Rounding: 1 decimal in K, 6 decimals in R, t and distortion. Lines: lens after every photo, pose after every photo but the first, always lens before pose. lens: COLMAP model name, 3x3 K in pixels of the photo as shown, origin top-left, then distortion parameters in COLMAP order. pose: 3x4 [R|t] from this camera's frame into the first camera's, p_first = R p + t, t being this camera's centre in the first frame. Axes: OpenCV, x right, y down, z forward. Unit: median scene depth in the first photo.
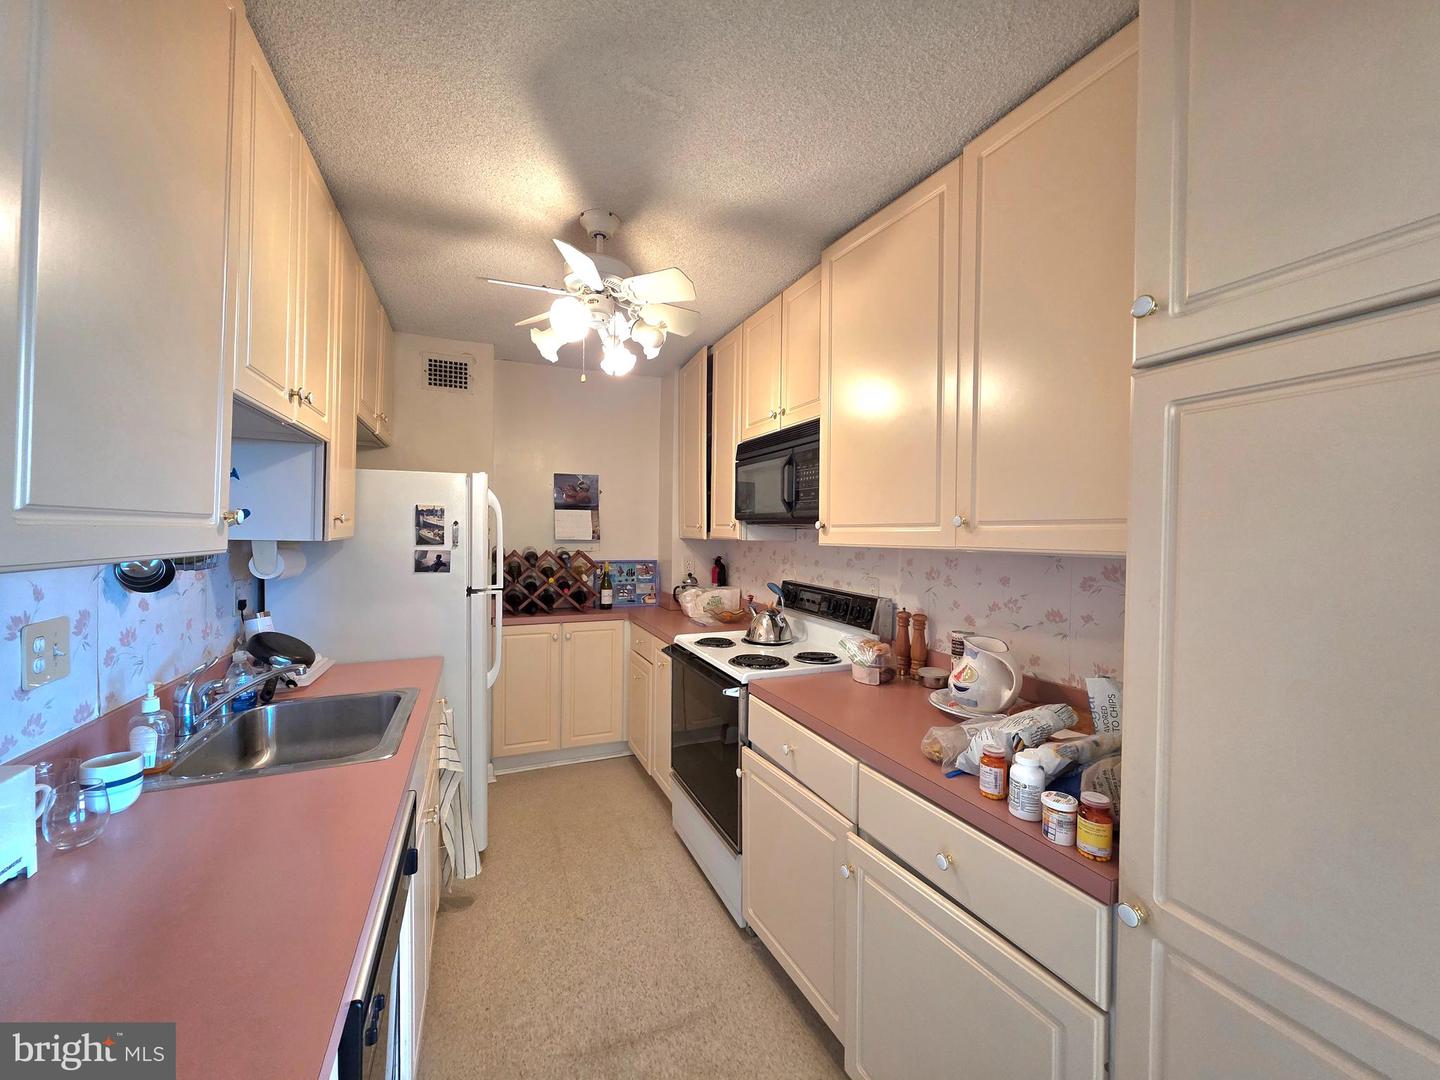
lens RADIAL K [[584.6, 0, 732.2], [0, 584.6, 538.3], [0, 0, 1]] dist [-0.001670, -0.000203]
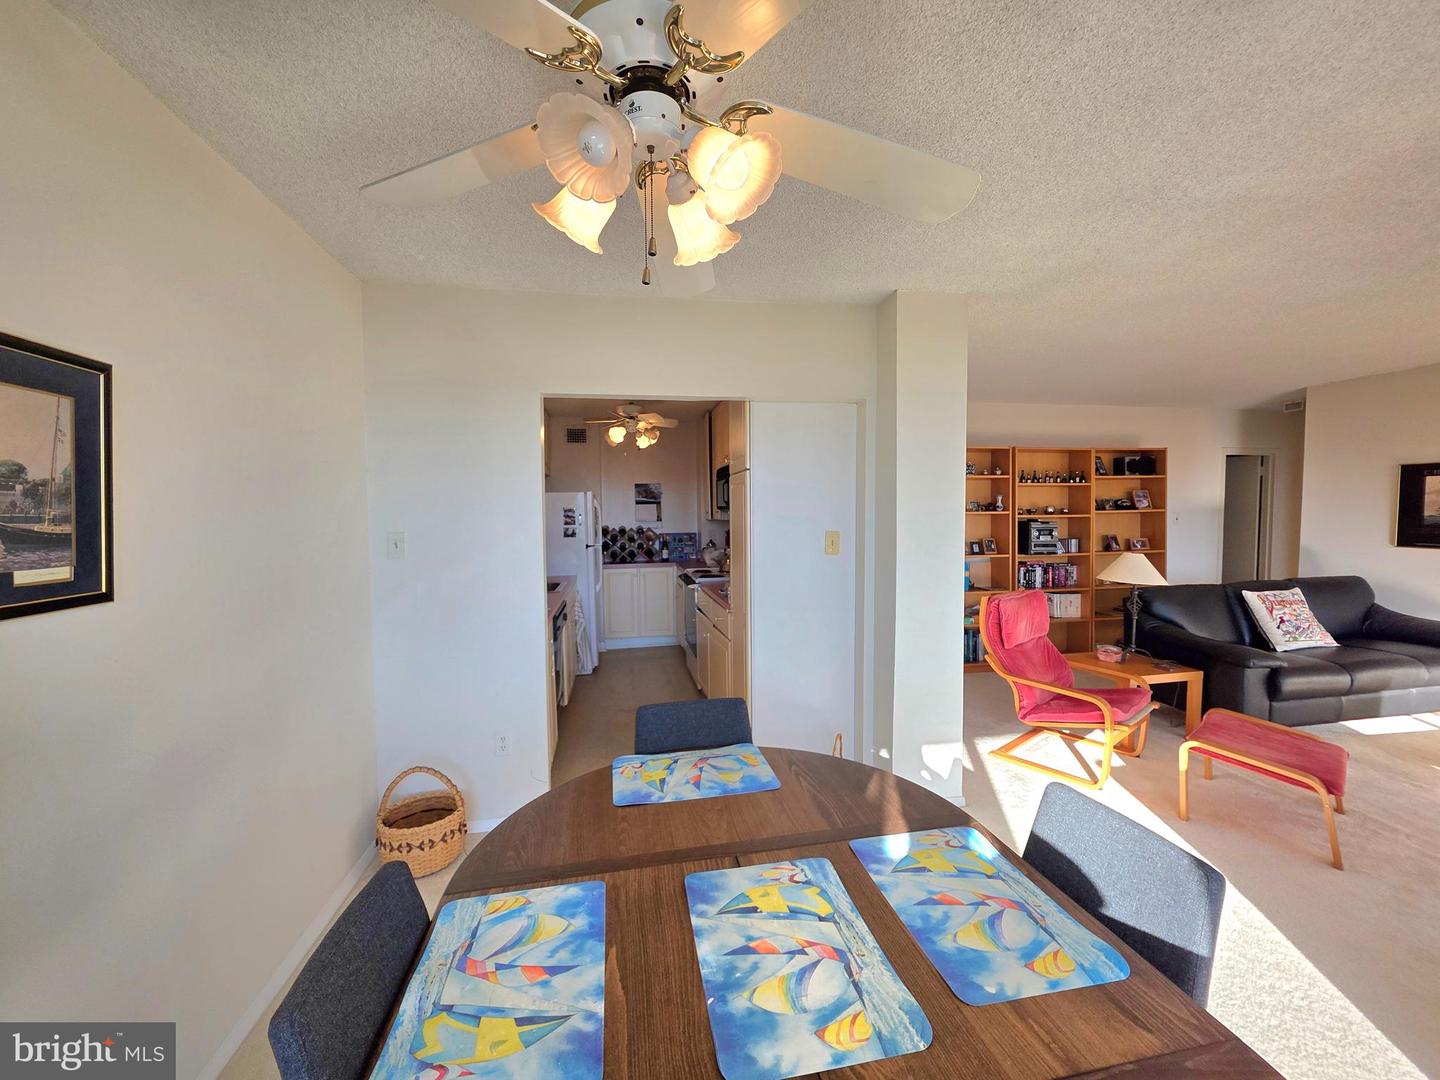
lens RADIAL K [[584.6, 0, 712.9], [0, 584.6, 538.7], [0, 0, 1]] dist [-0.001670, -0.000203]
pose [[0.970007, -0.012975, -0.242731, 0.629217], [0.021776, 0.999198, 0.033609, 0.000139], [0.242100, -0.037887, 0.969511, -1.173213]]
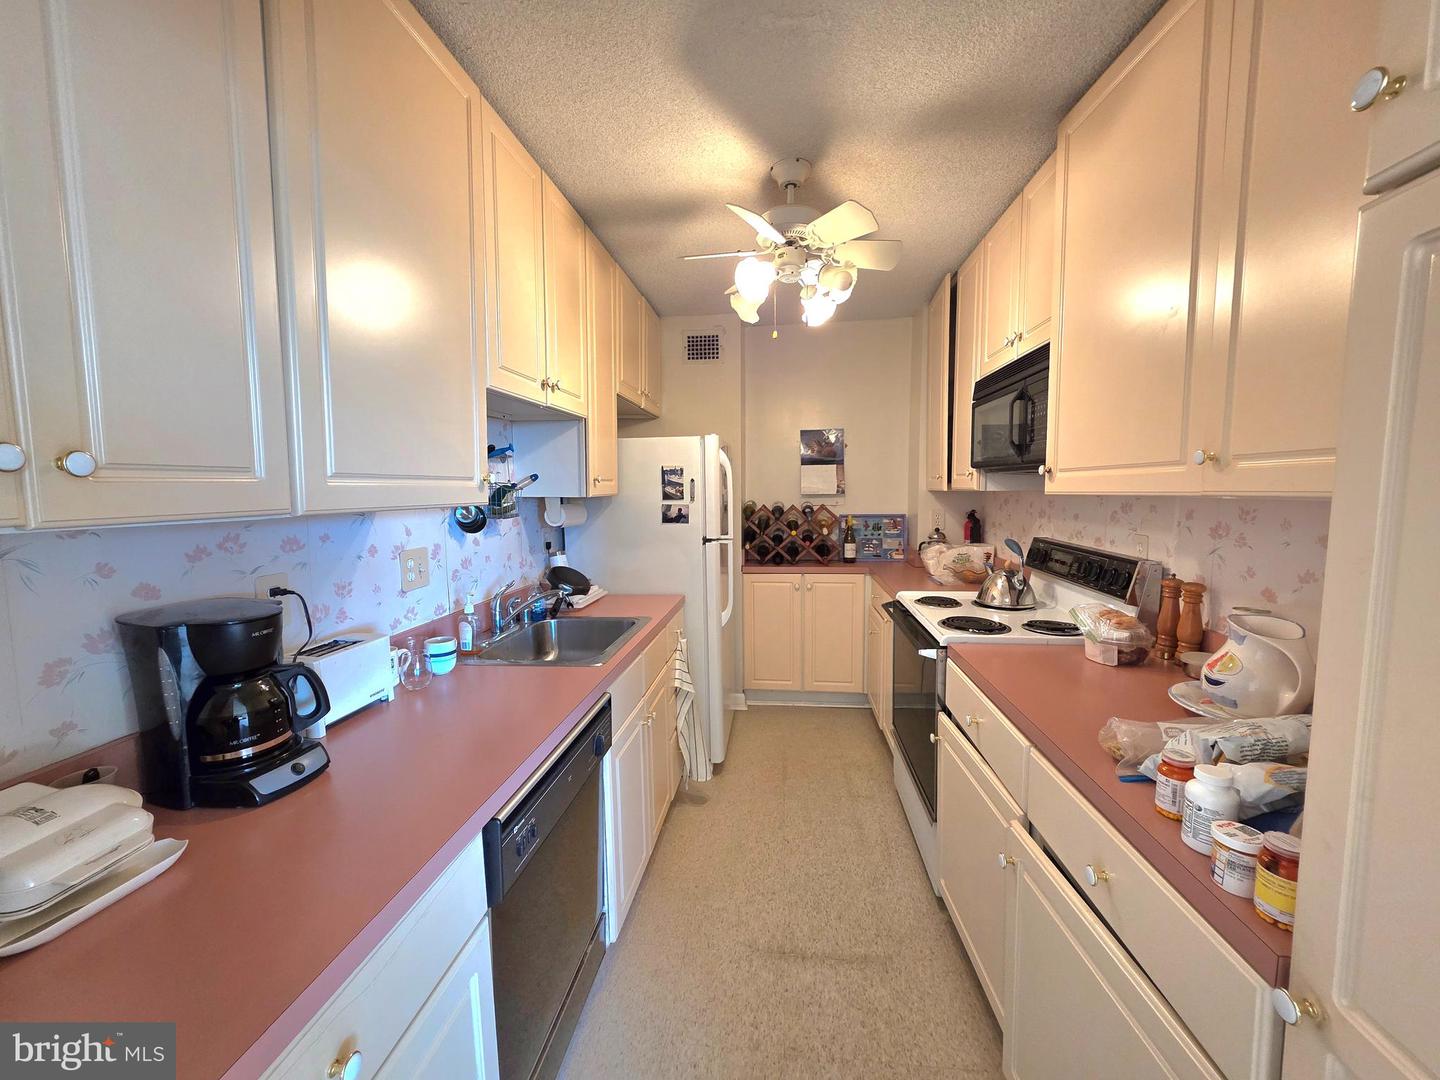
lens RADIAL K [[584.6, 0, 710.1], [0, 584.6, 541.4], [0, 0, 1]] dist [-0.001670, -0.000203]
pose [[0.859795, 0.024473, -0.510053, 0.167682], [0.016433, 0.997008, 0.075538, 0.008338], [0.510376, -0.073328, 0.856819, 0.032469]]
